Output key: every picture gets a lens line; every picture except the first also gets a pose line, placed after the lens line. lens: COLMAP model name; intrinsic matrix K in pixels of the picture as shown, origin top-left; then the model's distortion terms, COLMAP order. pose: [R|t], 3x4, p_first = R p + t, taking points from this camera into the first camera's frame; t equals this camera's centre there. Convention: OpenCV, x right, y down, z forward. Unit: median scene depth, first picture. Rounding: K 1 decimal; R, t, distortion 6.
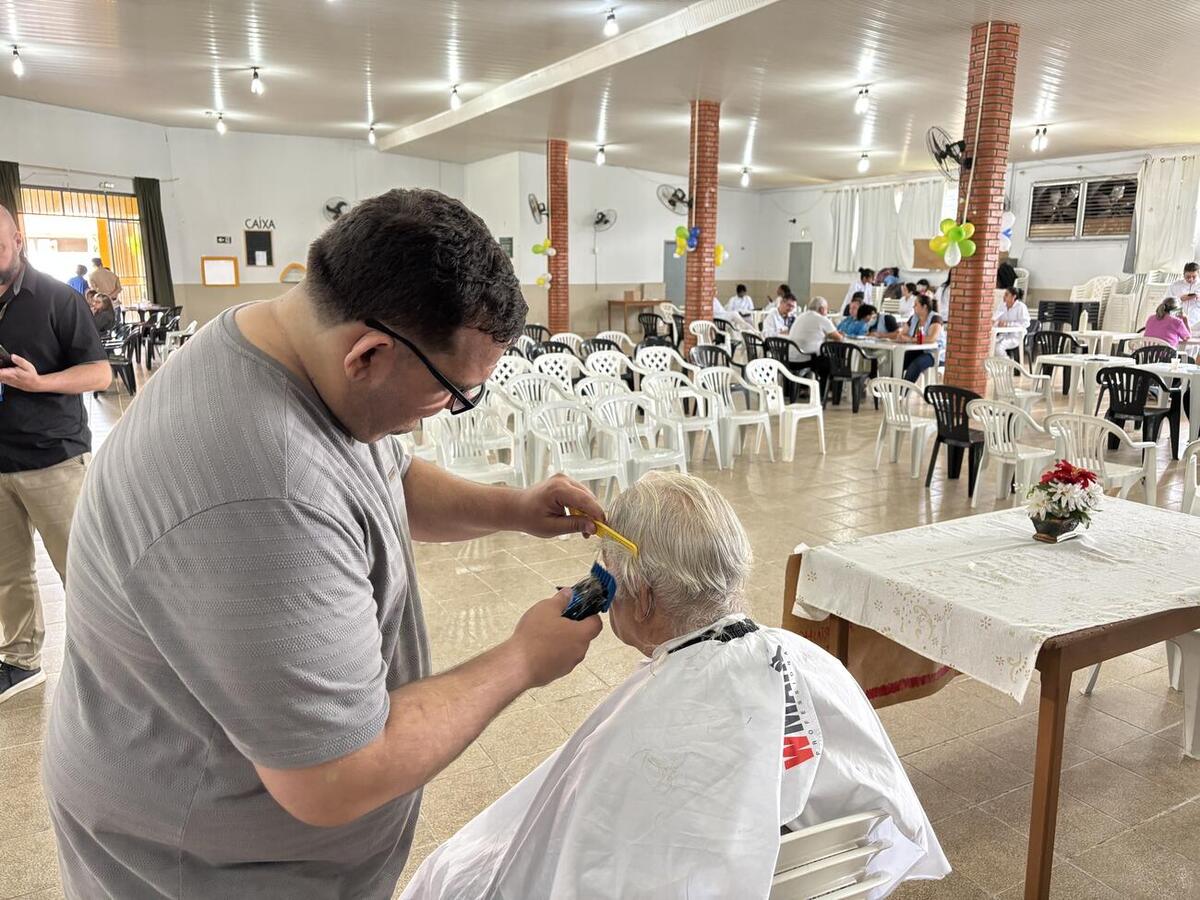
lens RADIAL K [[900.3, 0, 600.0], [0, 900.3, 450.0], [0, 0, 1]] dist [-0.008082, -0.001863]
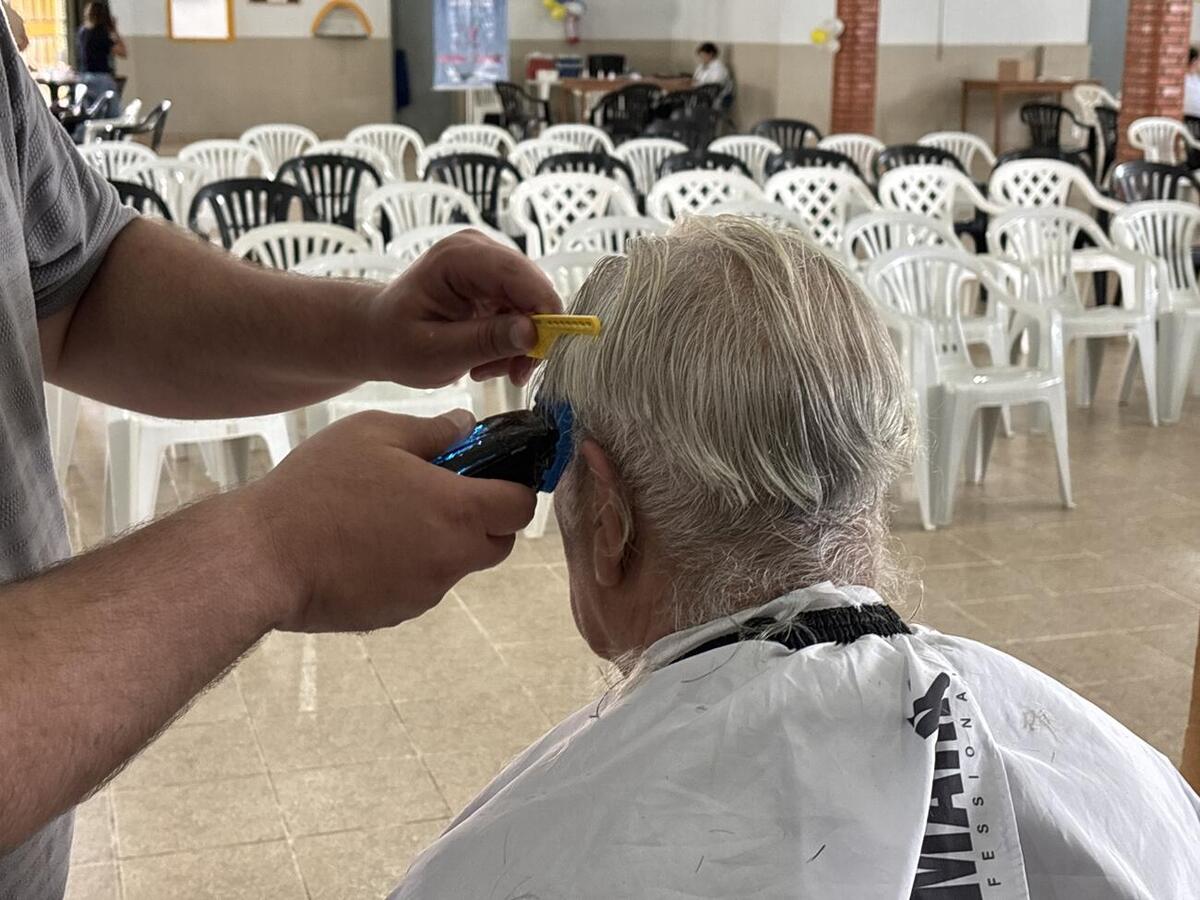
lens RADIAL K [[1757.0, 0, 600.0], [0, 1757.0, 450.0], [0, 0, 1]] dist [0.038772, -0.555741]
pose [[0.968005, 0.058771, -0.243950, 0.072779], [-0.059667, 0.998211, 0.003722, 0.041330], [0.243732, 0.010953, 0.969781, 0.083872]]
